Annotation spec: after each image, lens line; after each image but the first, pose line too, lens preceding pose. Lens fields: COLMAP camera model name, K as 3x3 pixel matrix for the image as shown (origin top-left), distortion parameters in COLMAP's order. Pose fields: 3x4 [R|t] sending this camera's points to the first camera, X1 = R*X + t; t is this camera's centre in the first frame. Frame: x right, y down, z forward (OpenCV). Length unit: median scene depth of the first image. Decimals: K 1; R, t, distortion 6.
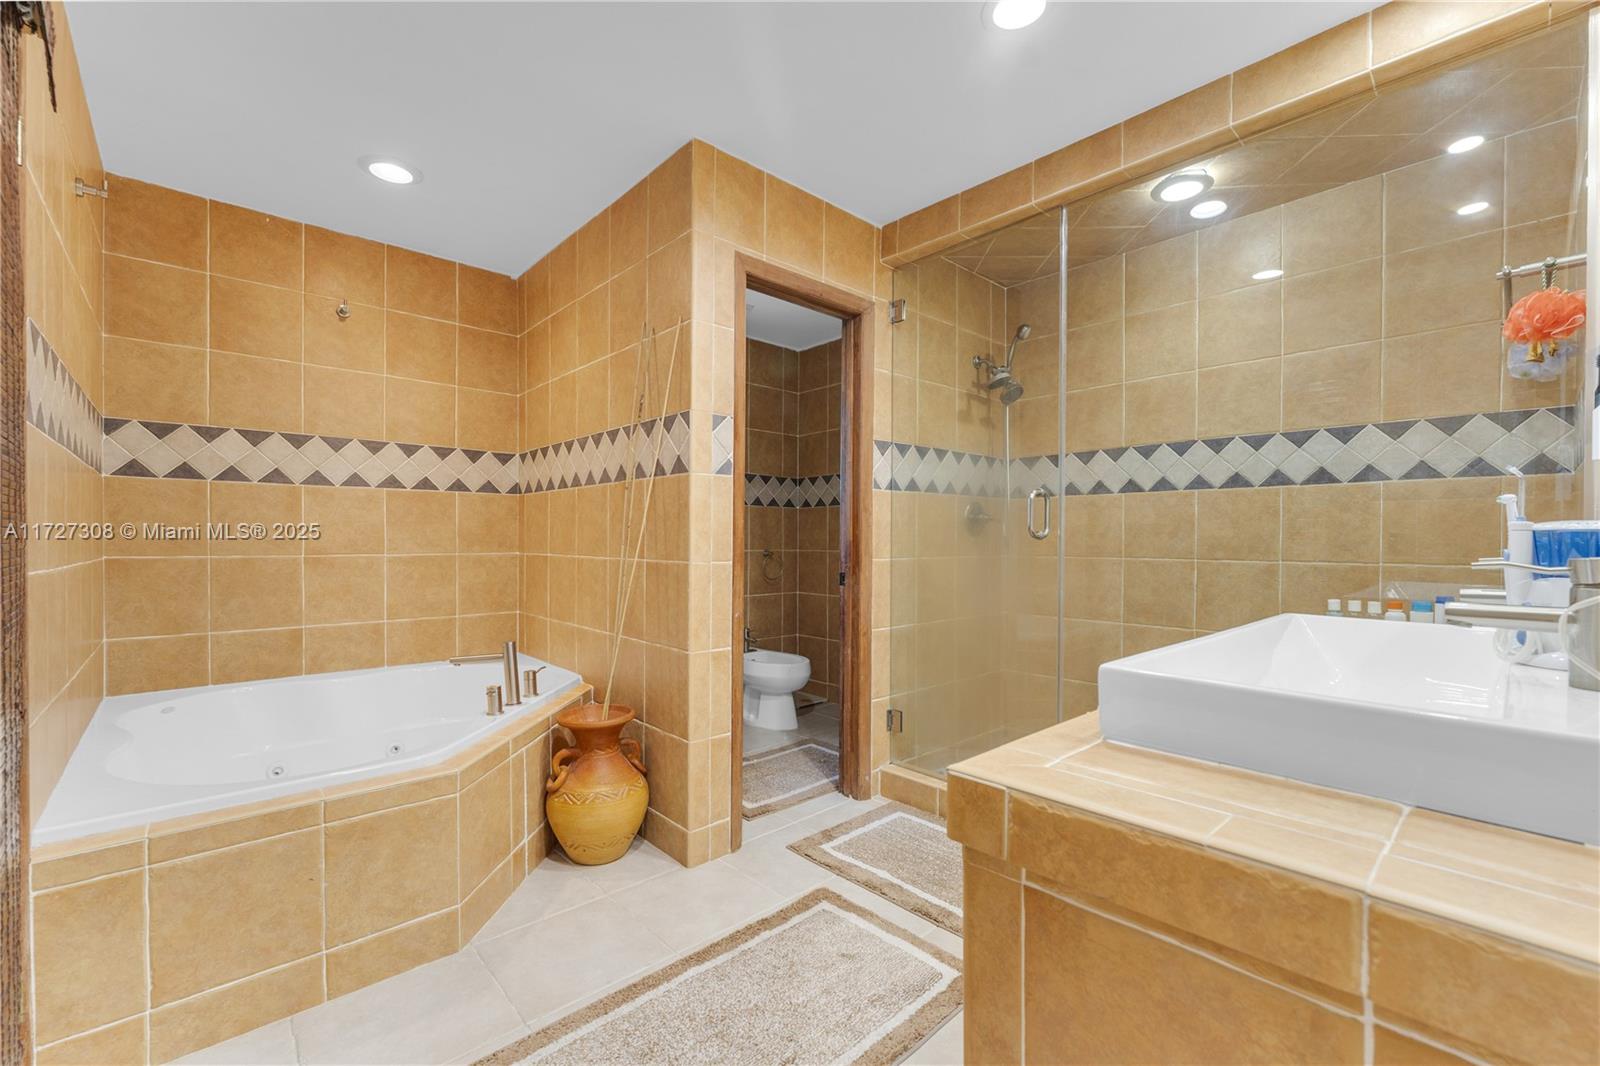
lens RADIAL K [[666.5, 0, 803.4], [0, 666.5, 545.2], [0, 0, 1]] dist [-0.003180, -0.000011]
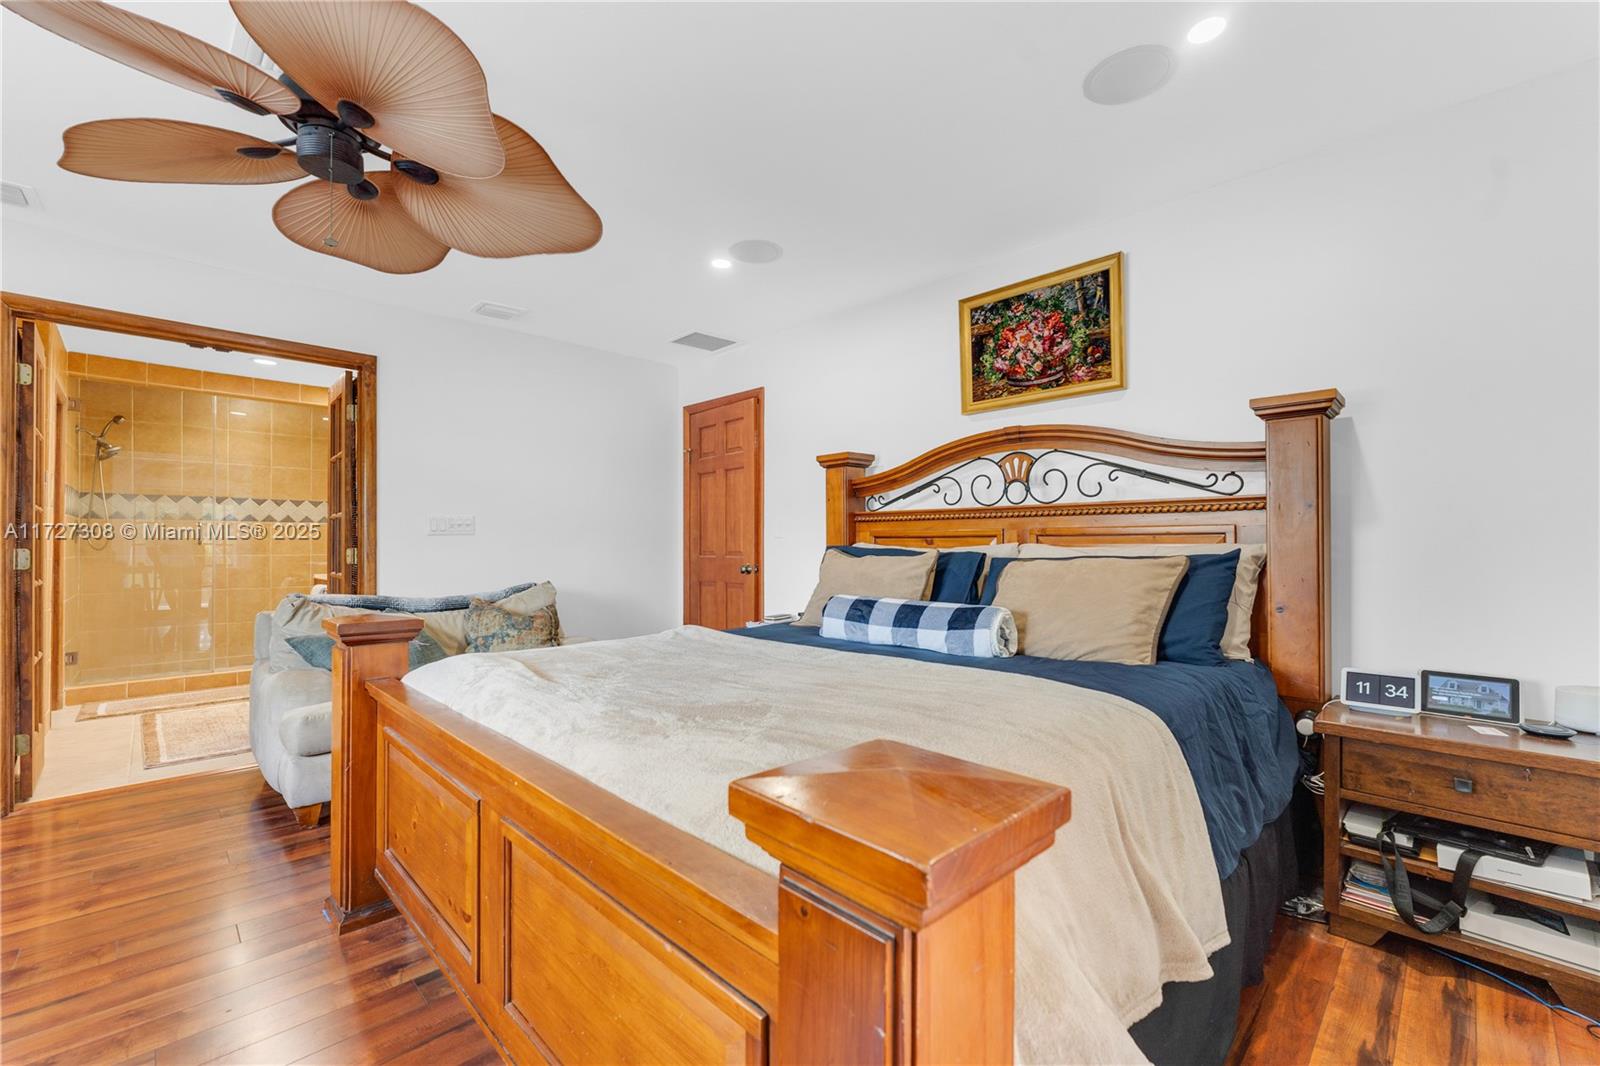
lens RADIAL K [[666.5, 0, 794.7], [0, 666.5, 540.6], [0, 0, 1]] dist [-0.003180, -0.000011]
pose [[-0.030933, 0.007234, 0.999495, -1.529052], [0.013515, 0.999885, -0.006818, 0.015191], [-0.999430, 0.013298, -0.031027, -0.698663]]
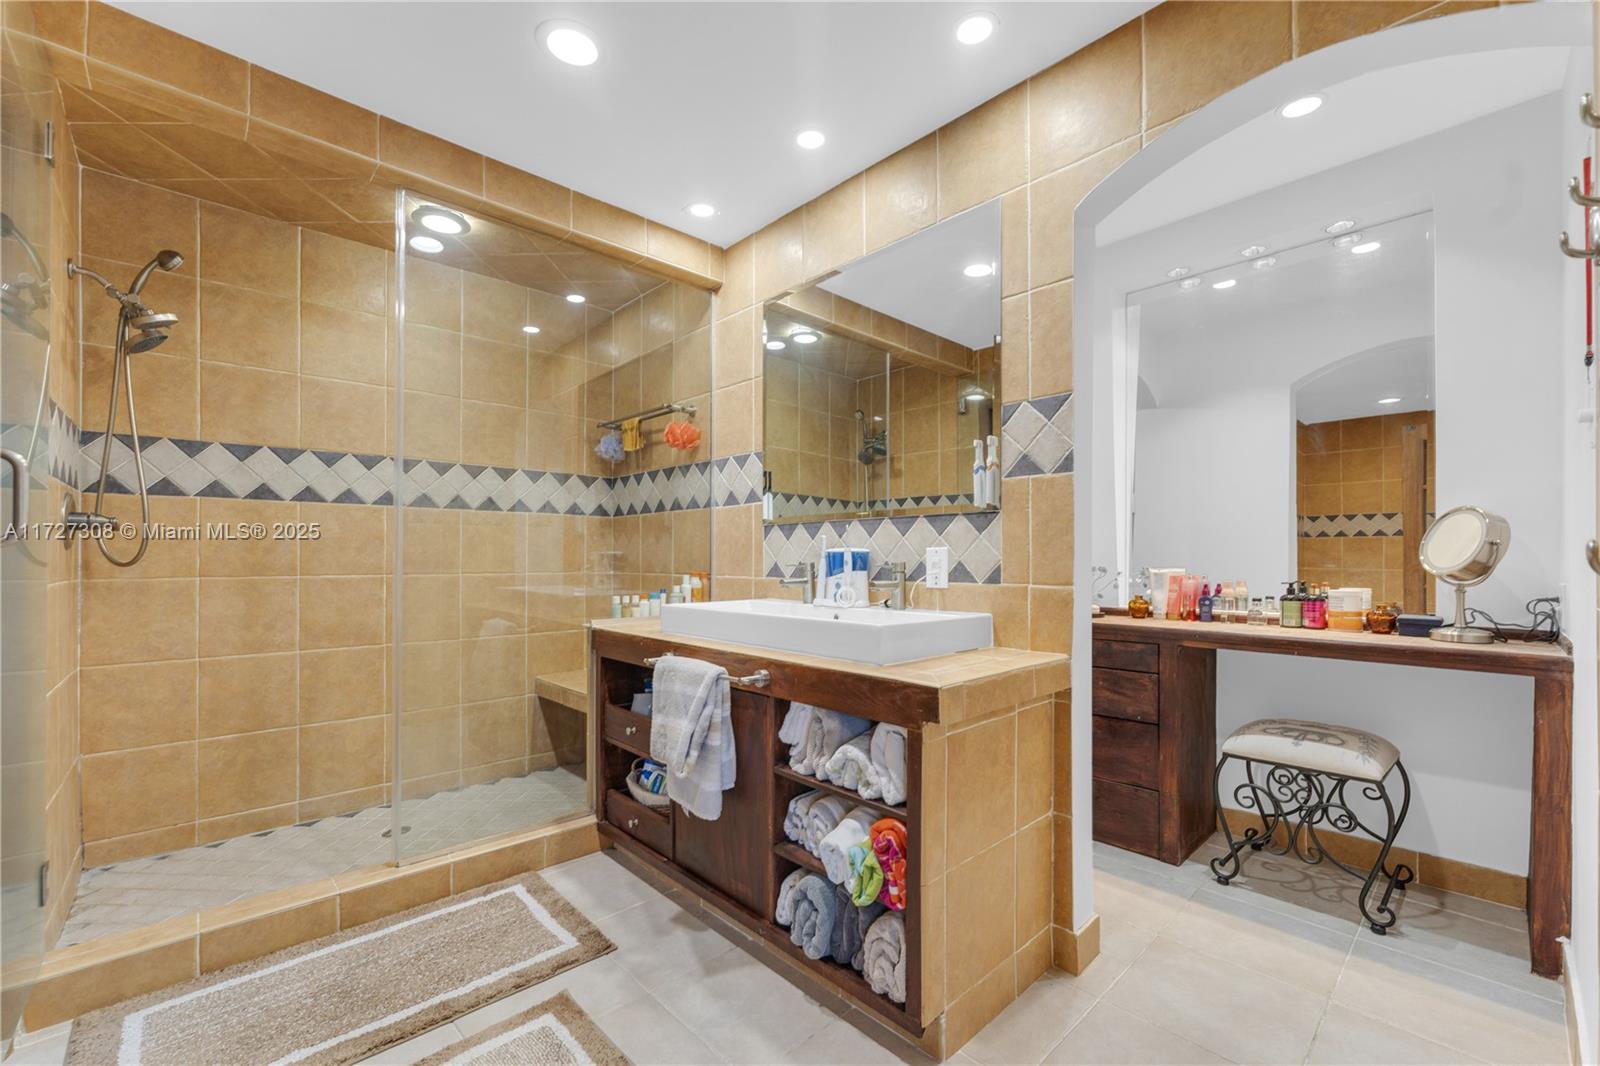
lens RADIAL K [[666.5, 0, 795.0], [0, 666.5, 554.6], [0, 0, 1]] dist [-0.003180, -0.000011]
pose [[-0.004473, 0.000961, 0.999990, -0.418496], [0.008177, 0.999966, -0.000925, -0.002987], [-0.999957, 0.008172, -0.004480, 0.382424]]
